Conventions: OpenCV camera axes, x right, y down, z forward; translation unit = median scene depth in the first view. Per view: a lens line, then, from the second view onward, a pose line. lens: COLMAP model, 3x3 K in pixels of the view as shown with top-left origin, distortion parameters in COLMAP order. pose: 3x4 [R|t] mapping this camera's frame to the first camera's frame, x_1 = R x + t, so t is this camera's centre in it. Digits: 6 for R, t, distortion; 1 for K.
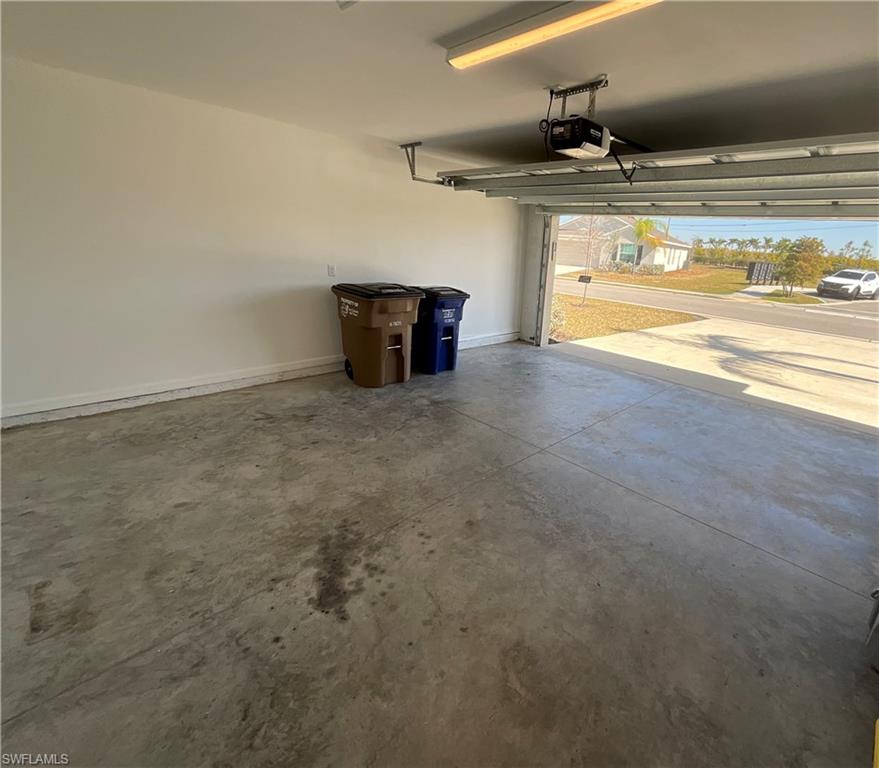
lens RADIAL K [[501.8, 0, 439.5], [0, 501.8, 384.0], [0, 0, 1]] dist [-0.001072, -0.000497]
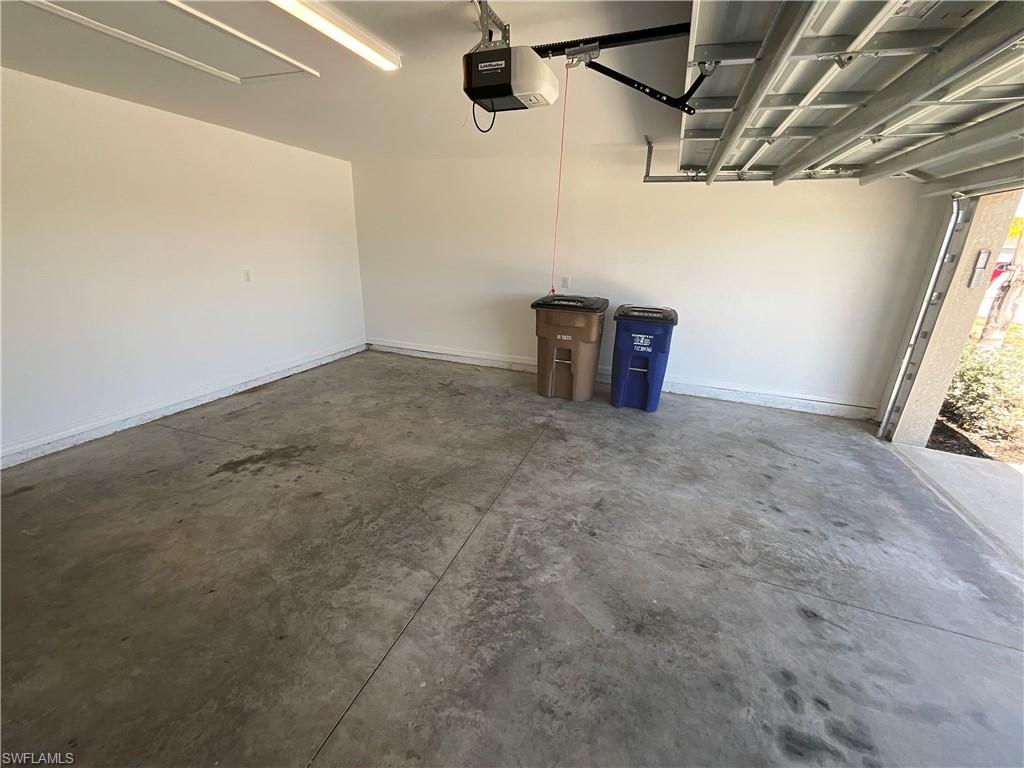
lens RADIAL K [[411.4, 0, 514.2], [0, 411.4, 386.3], [0, 0, 1]] dist [0.000345, 0.000063]
pose [[0.359068, 0.251009, -0.898924, 0.794156], [-0.267238, 0.950479, 0.158660, -0.170461], [0.894234, 0.183257, 0.408366, 0.795746]]
